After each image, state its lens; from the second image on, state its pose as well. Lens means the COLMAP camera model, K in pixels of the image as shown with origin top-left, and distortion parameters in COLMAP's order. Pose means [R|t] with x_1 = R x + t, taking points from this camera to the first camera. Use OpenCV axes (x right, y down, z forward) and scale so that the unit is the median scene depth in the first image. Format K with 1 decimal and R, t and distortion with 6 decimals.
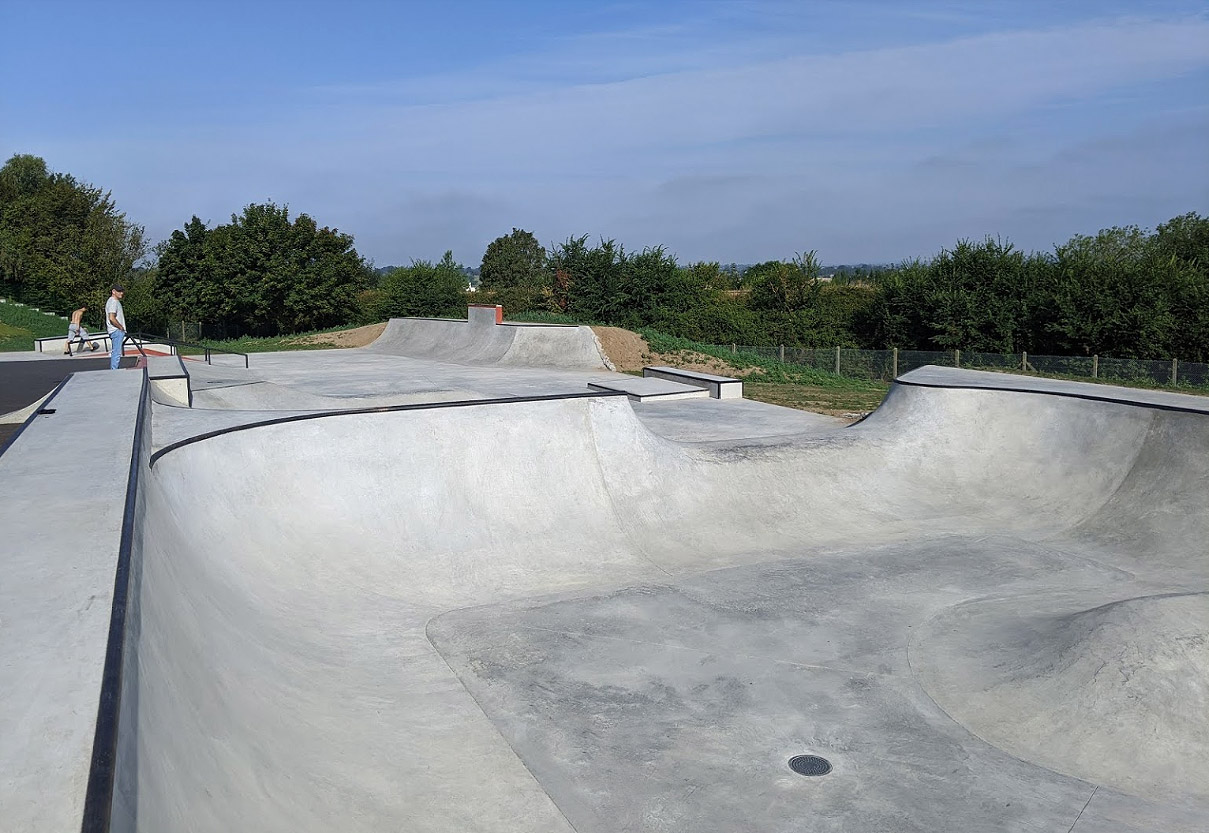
lens RADIAL K [[967.6, 0, 612.8], [0, 967.6, 403.8], [0, 0, 1]] dist [0.043788, -0.052759]
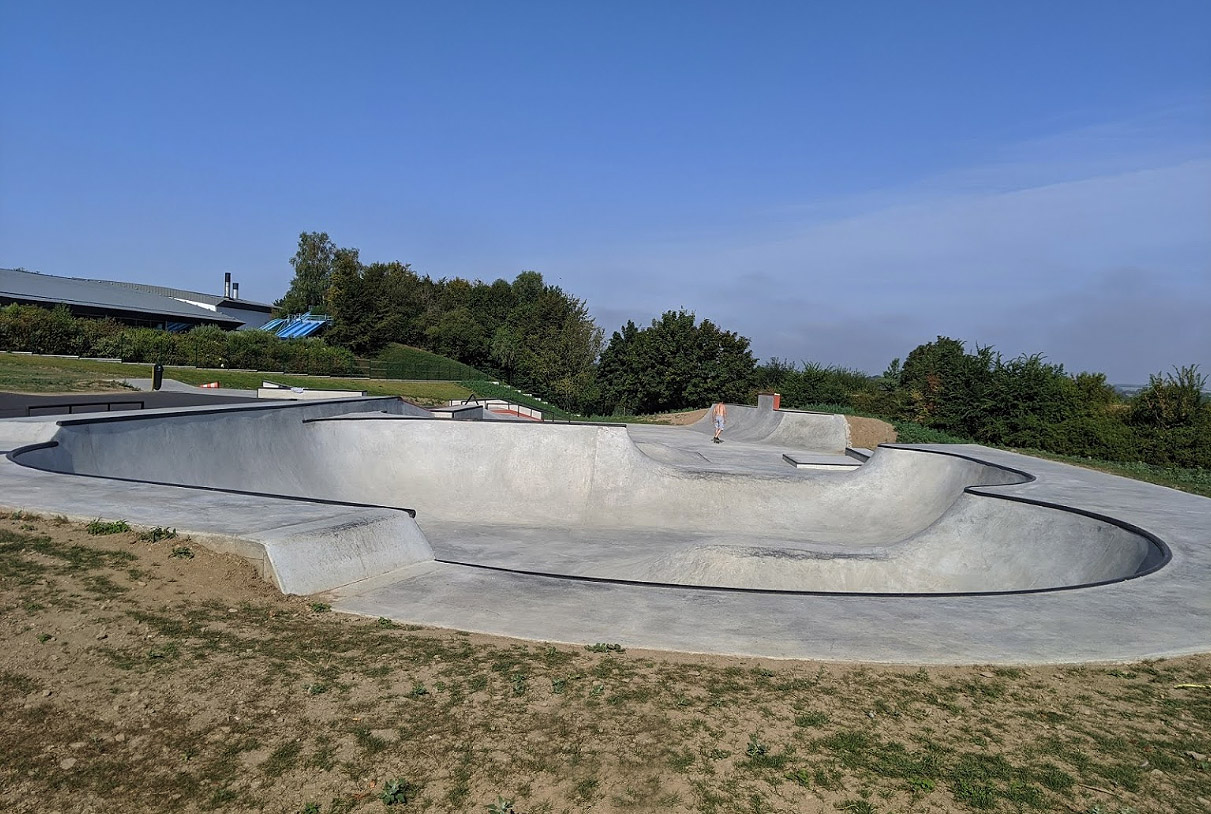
lens RADIAL K [[982.6, 0, 608.3], [0, 982.6, 395.7], [0, 0, 1]] dist [0.180786, -0.003143]
pose [[0.878176, 0.052669, -0.475429, 0.147919], [-0.109318, 0.989714, -0.092280, 0.017896], [0.465678, 0.133011, 0.874901, -0.078737]]
